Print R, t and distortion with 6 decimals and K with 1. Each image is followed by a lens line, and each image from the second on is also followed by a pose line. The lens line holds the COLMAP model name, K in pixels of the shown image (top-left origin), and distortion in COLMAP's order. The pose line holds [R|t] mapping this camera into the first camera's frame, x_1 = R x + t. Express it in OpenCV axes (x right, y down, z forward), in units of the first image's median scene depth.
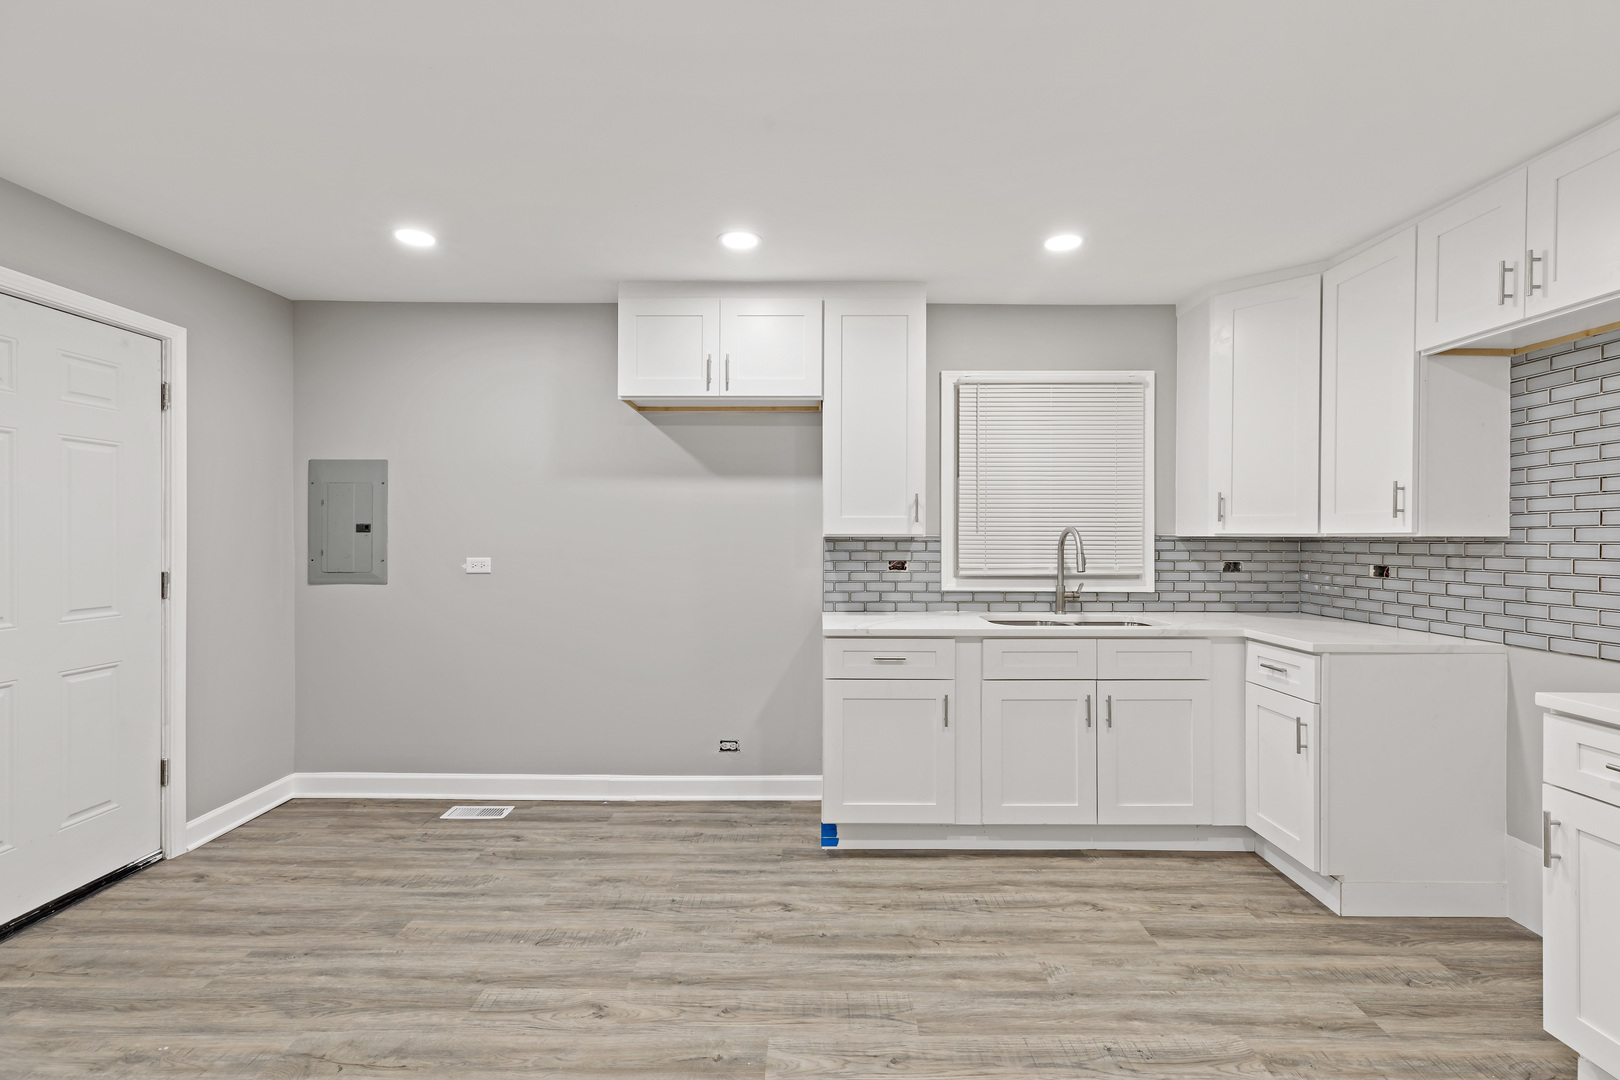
lens RADIAL K [[735.7, 0, 815.4], [0, 735.7, 550.0], [0, 0, 1]] dist [0.004235, 0.000108]
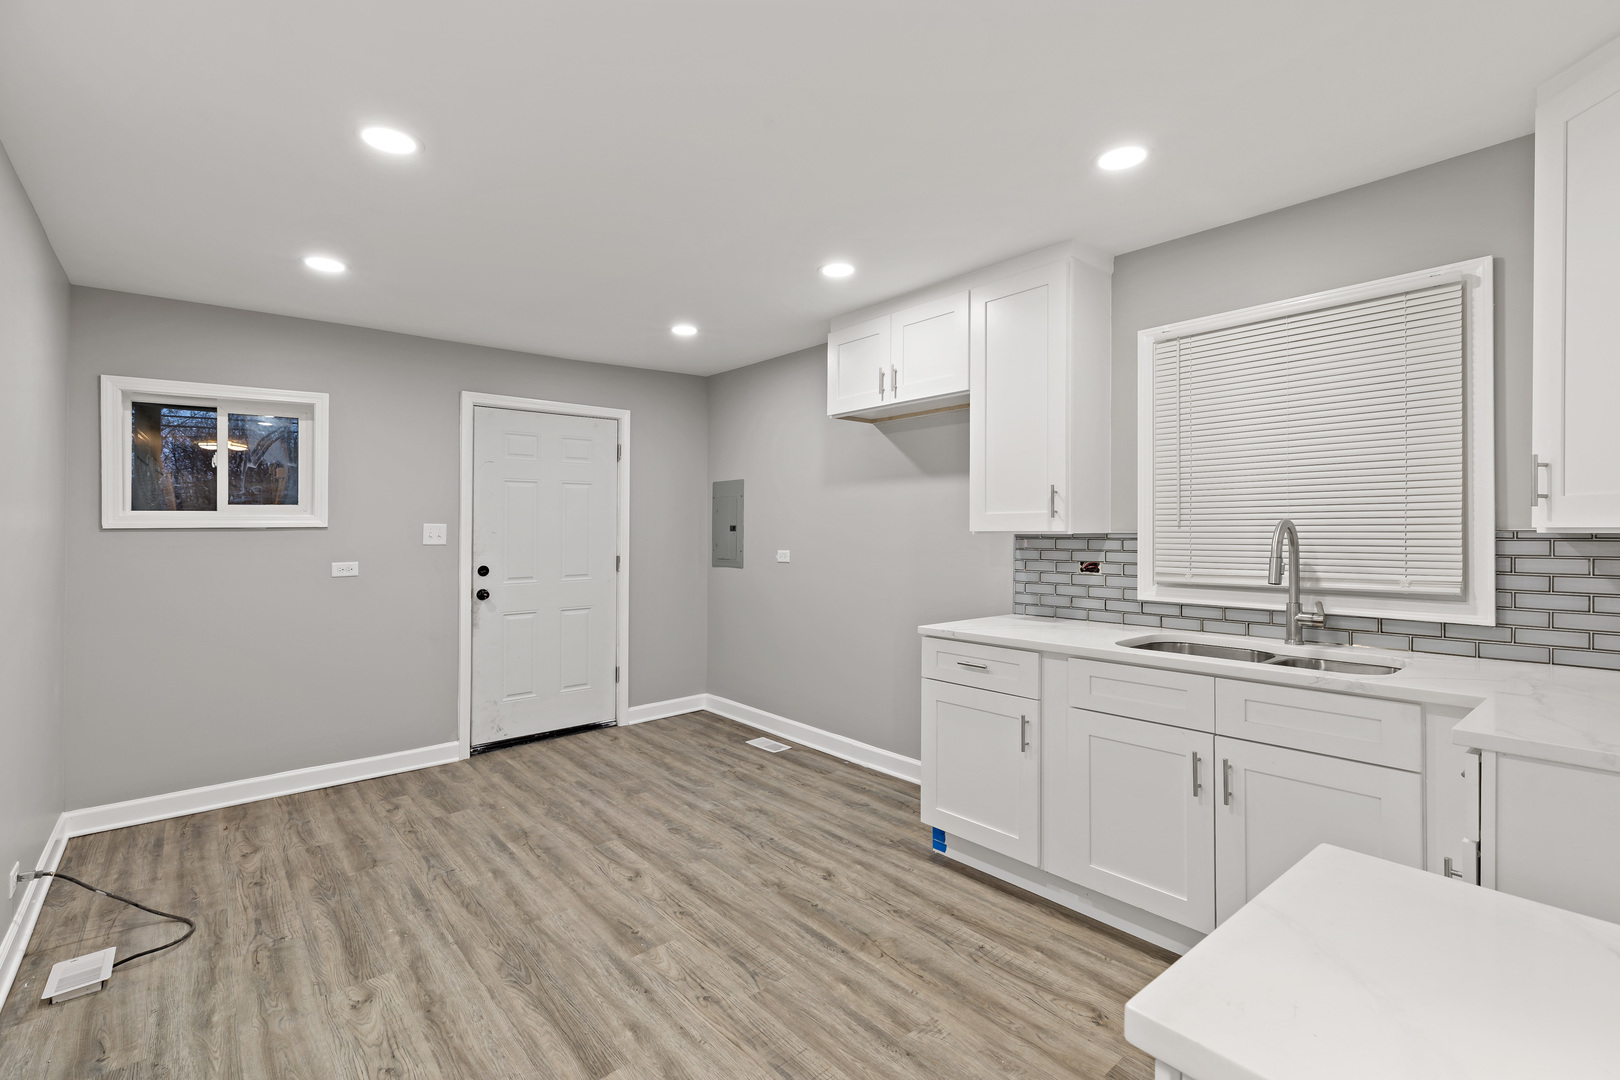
lens RADIAL K [[735.7, 0, 816.9], [0, 735.7, 534.3], [0, 0, 1]] dist [0.004235, 0.000108]
pose [[0.650426, -0.001474, -0.759568, 0.616885], [-0.009190, 0.999910, -0.009810, -0.006641], [0.759514, 0.013361, 0.650353, 0.217887]]
